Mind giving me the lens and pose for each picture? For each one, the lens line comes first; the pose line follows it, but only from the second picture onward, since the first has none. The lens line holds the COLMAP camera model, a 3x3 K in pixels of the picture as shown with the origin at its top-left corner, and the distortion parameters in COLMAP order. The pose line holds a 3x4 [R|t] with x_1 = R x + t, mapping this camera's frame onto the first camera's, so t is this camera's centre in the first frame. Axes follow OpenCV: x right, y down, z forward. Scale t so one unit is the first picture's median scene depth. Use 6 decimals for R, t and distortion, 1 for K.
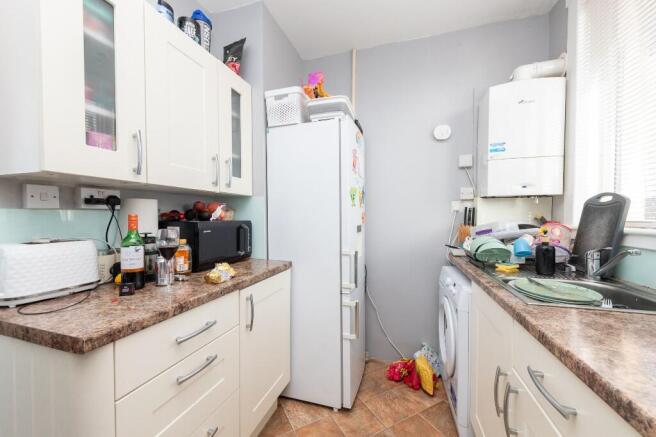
lens RADIAL K [[252.7, 0, 328.0], [0, 252.7, 218.5], [0, 0, 1]] dist [0.000228, -0.000256]
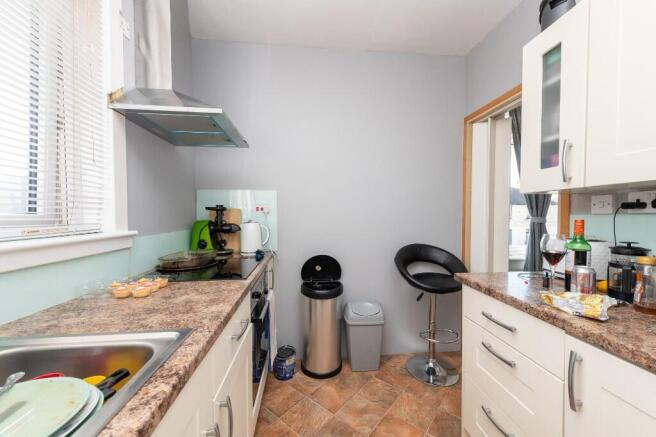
lens RADIAL K [[259.1, 0, 328.0], [0, 259.1, 218.5], [0, 0, 1]] dist [0.000158, -0.000152]
pose [[-0.924022, 0.007853, -0.382259, 0.624660], [-0.002862, 0.999619, 0.027455, -0.049264], [0.382329, 0.026463, -0.923647, 1.727505]]
